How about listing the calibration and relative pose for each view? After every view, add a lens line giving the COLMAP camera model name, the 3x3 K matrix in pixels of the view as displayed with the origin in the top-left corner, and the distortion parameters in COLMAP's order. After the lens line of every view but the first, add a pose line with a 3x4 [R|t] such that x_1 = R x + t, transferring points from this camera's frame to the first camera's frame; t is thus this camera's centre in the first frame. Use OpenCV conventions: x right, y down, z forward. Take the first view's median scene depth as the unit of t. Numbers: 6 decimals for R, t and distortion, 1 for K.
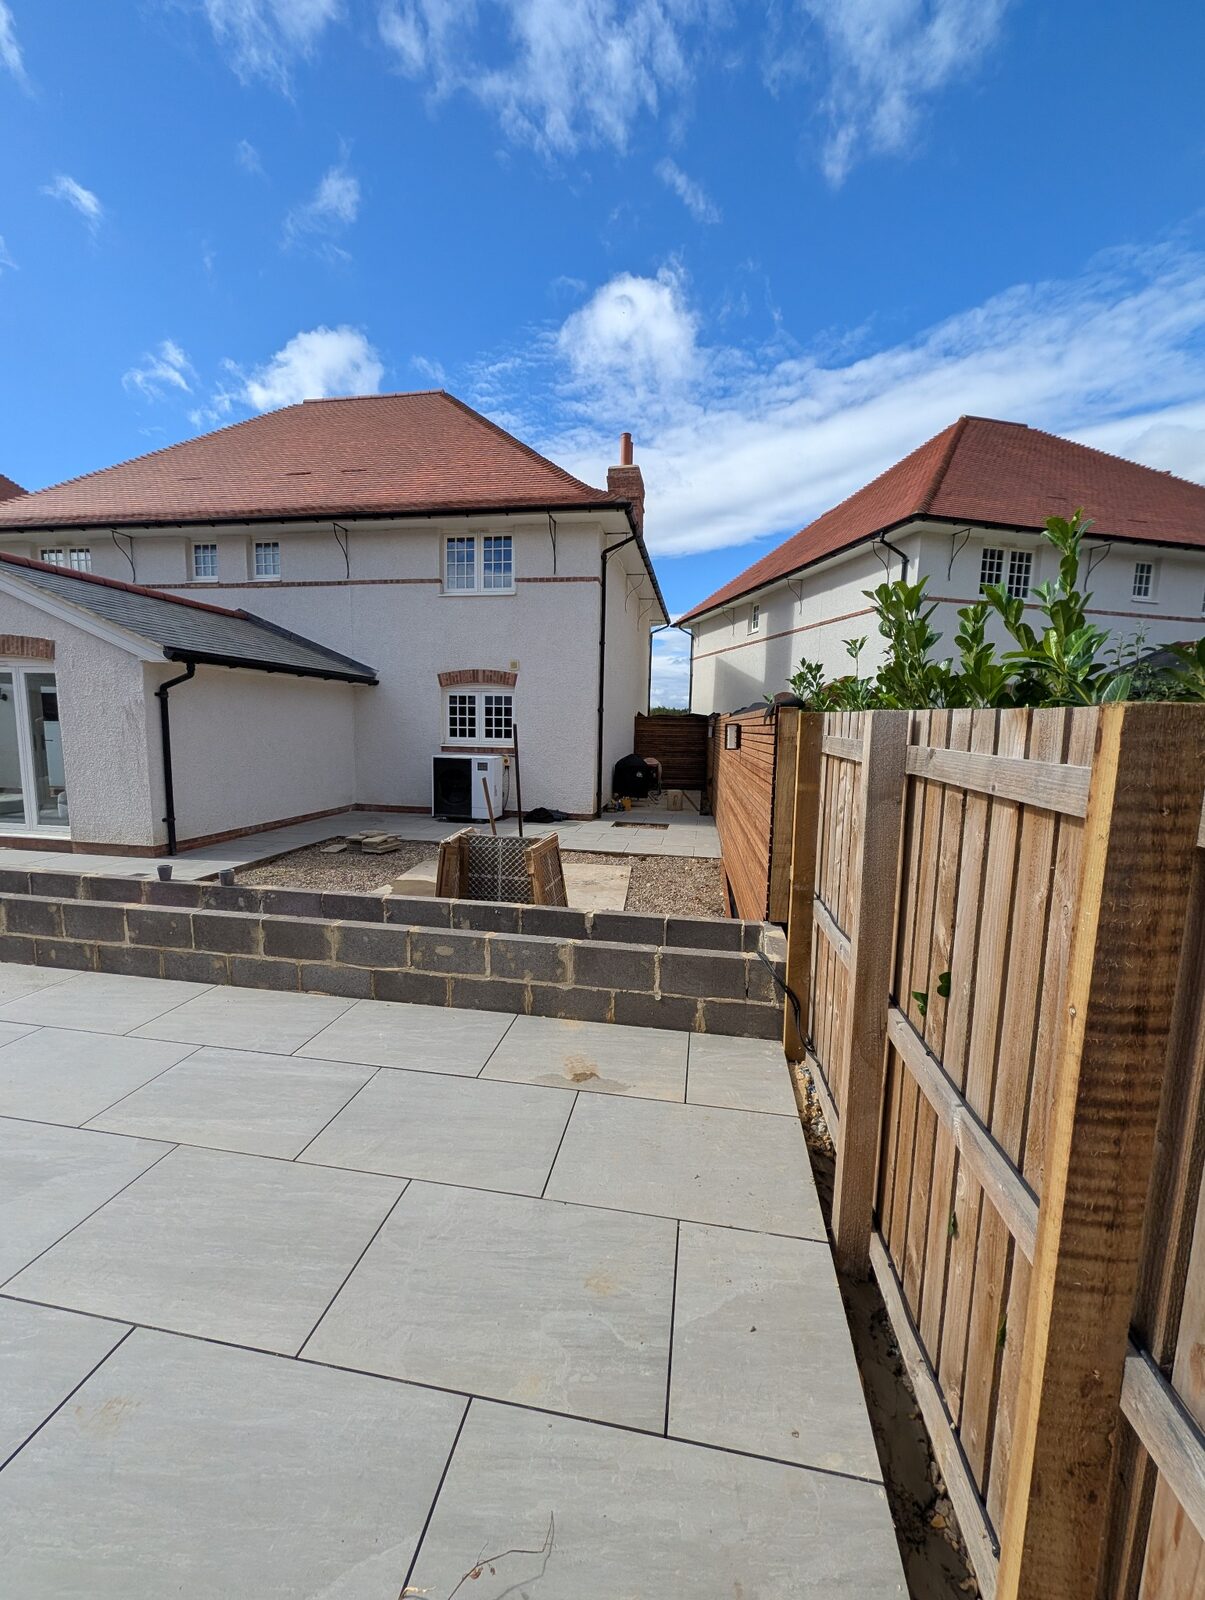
lens RADIAL K [[617.7, 0, 601.9], [0, 617.7, 804.1], [0, 0, 1]] dist [-0.001191, 0.000494]
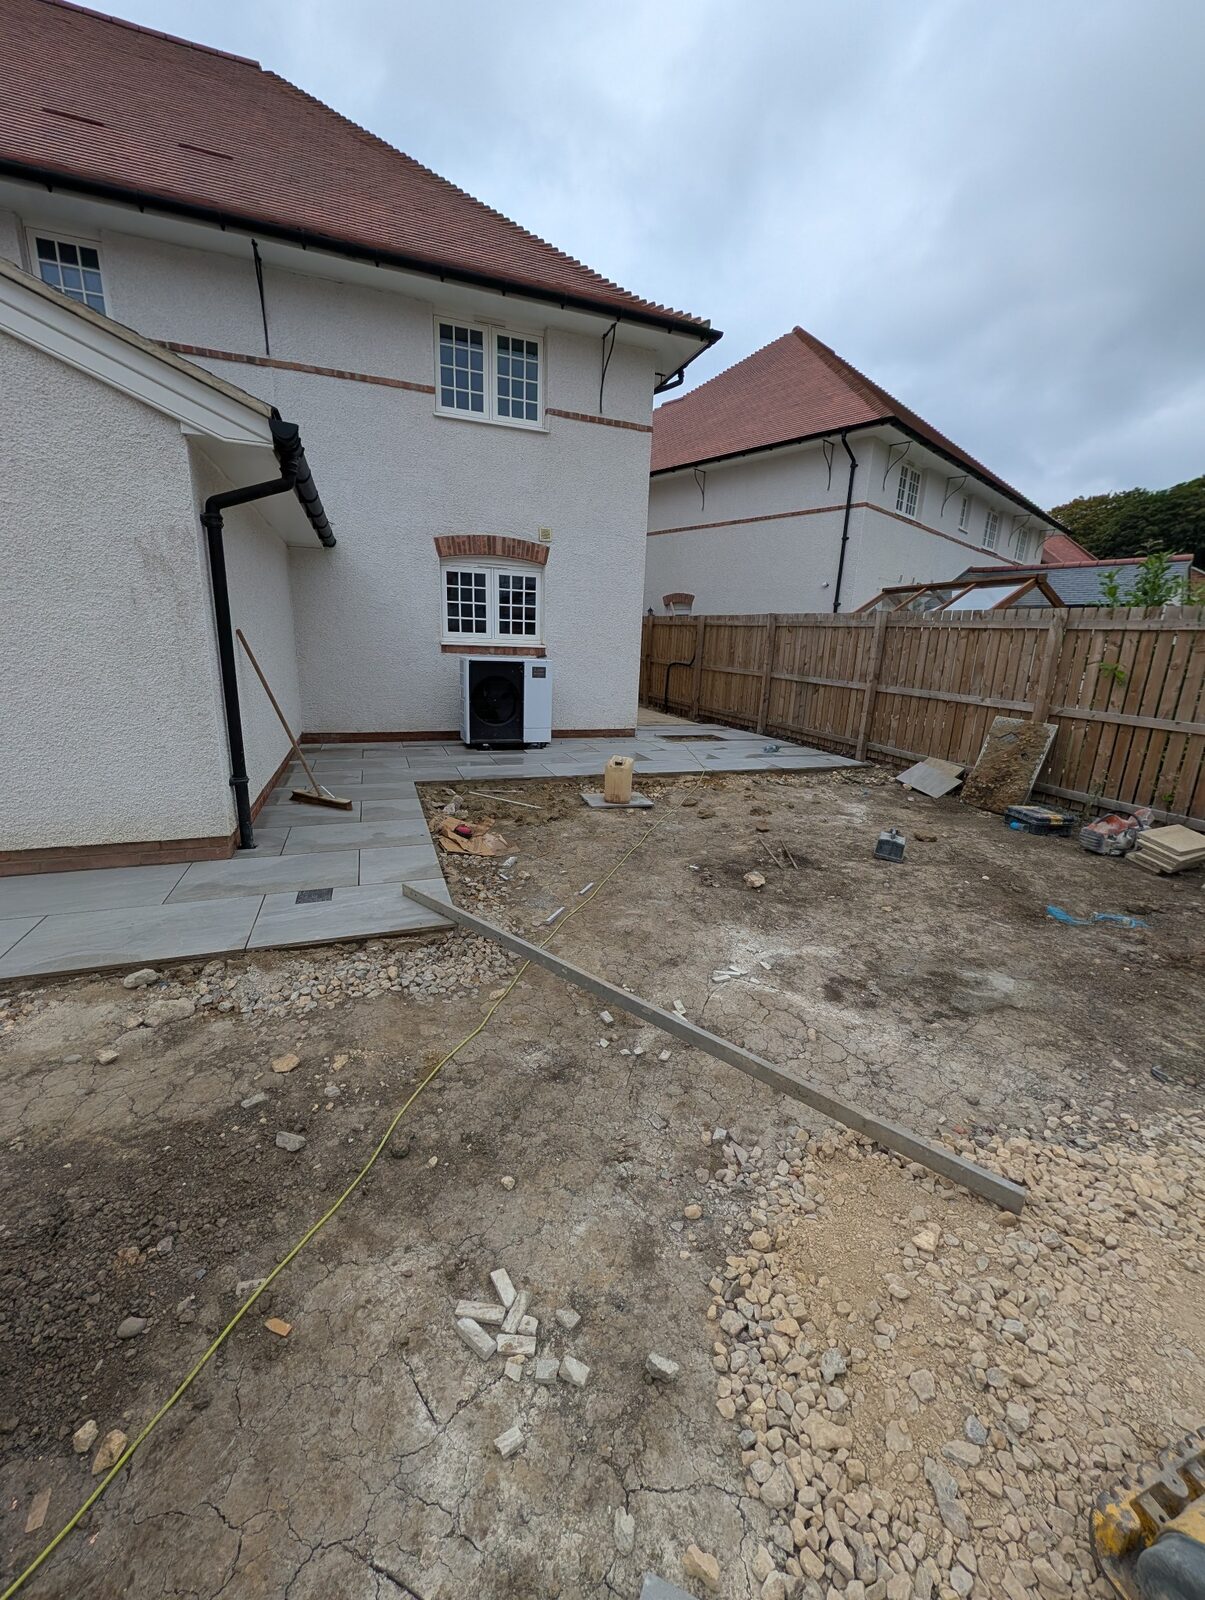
lens RADIAL K [[617.7, 0, 597.6], [0, 617.7, 803.2], [0, 0, 1]] dist [-0.001191, 0.000494]
pose [[0.868402, -0.114422, 0.482478, -0.472669], [0.044204, 0.987002, 0.154509, -0.015599], [-0.493886, -0.112849, 0.862173, 0.278240]]
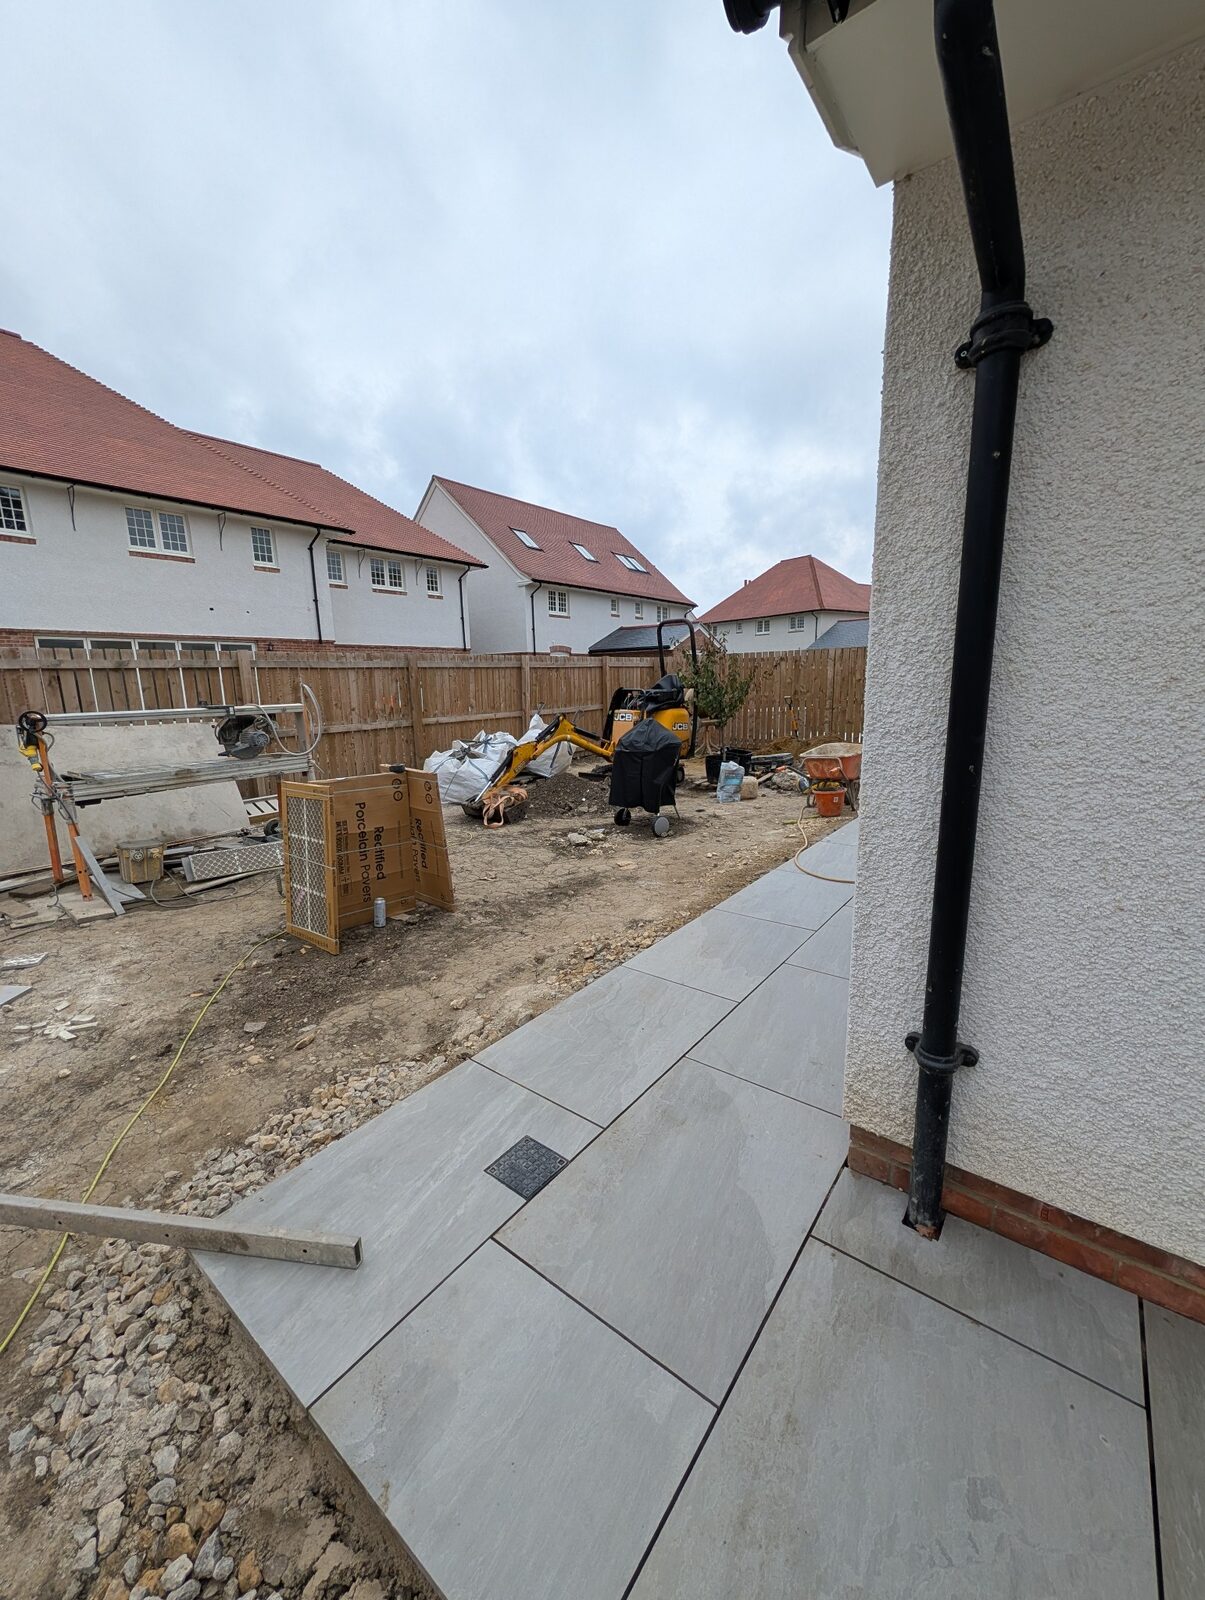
lens RADIAL K [[617.7, 0, 601.9], [0, 617.7, 812.7], [0, 0, 1]] dist [-0.001191, 0.000494]
pose [[-0.475381, 0.174756, -0.862249, -0.342263], [-0.096733, 0.963749, 0.248659, -0.059044], [0.874446, 0.201616, -0.441243, 0.669206]]
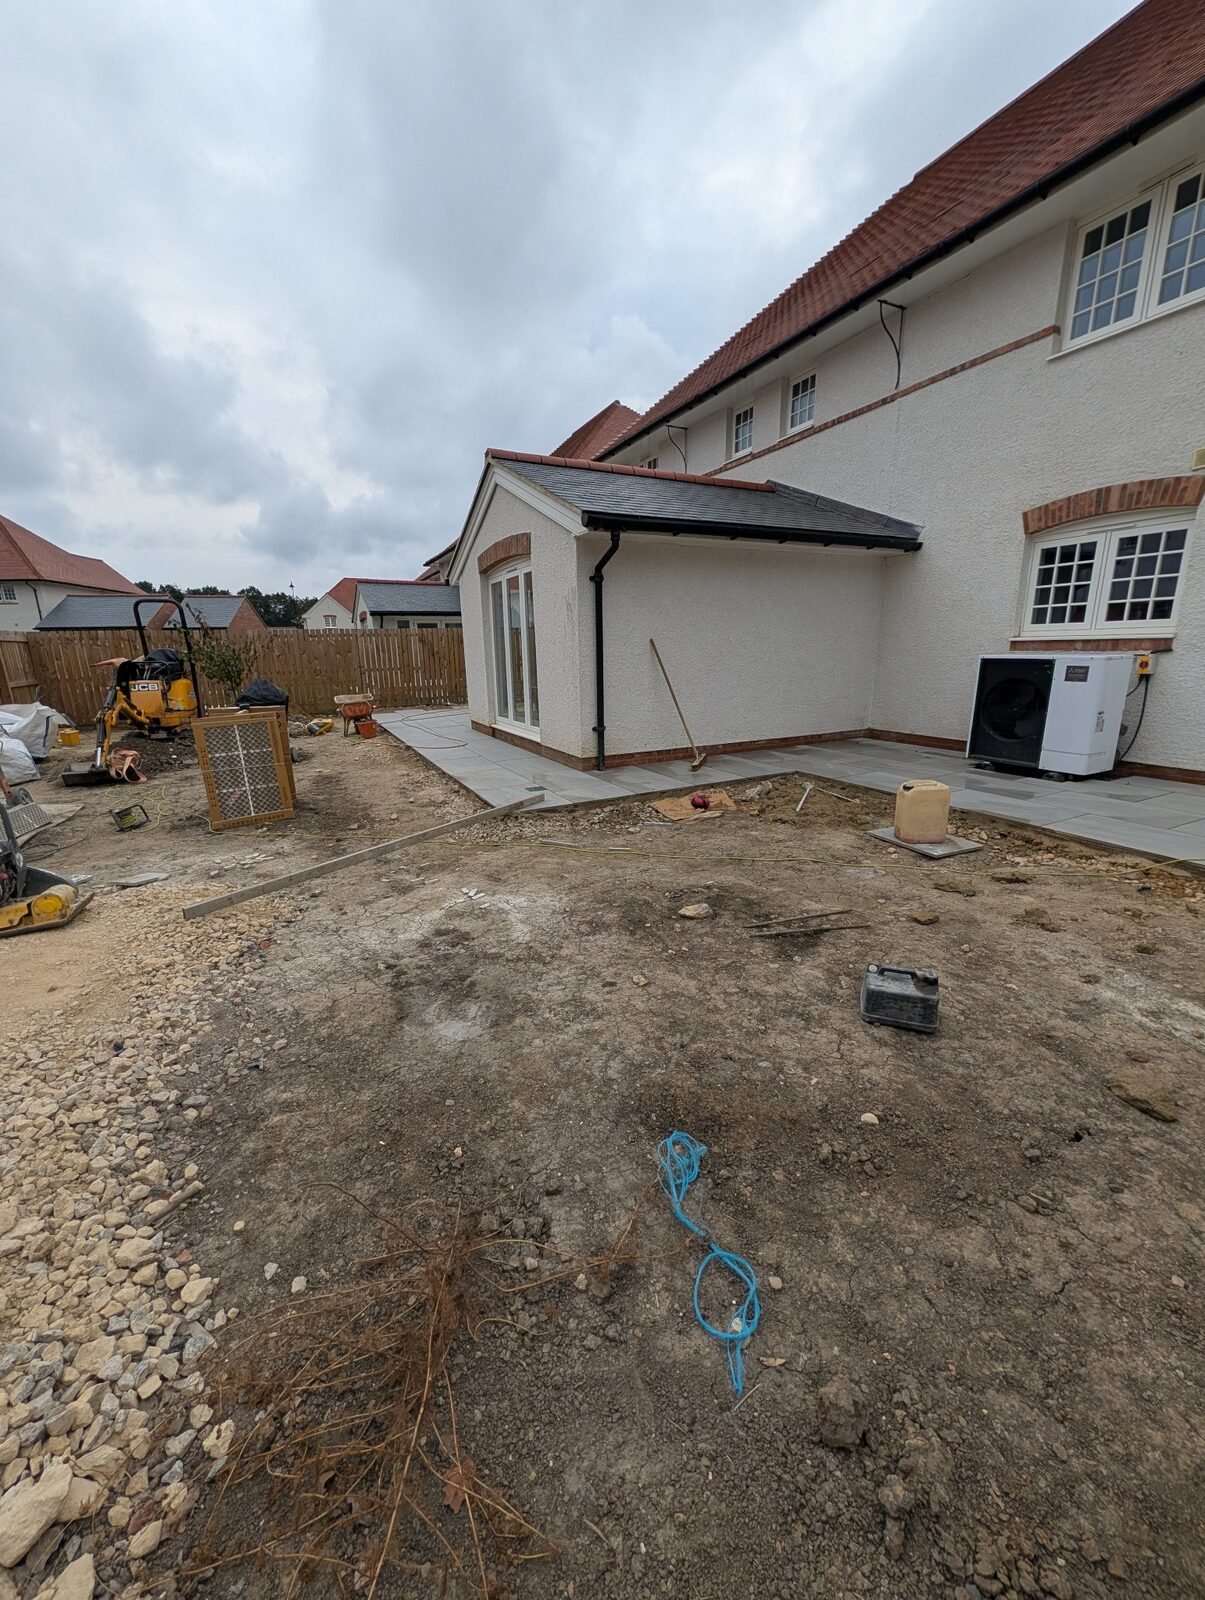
lens RADIAL K [[617.7, 0, 598.3], [0, 617.7, 800.8], [0, 0, 1]] dist [-0.001191, 0.000494]
pose [[0.587384, 0.163733, -0.792573, 0.001328], [-0.070146, 0.985936, 0.151692, -0.004877], [0.806263, -0.033505, 0.590608, 0.330252]]
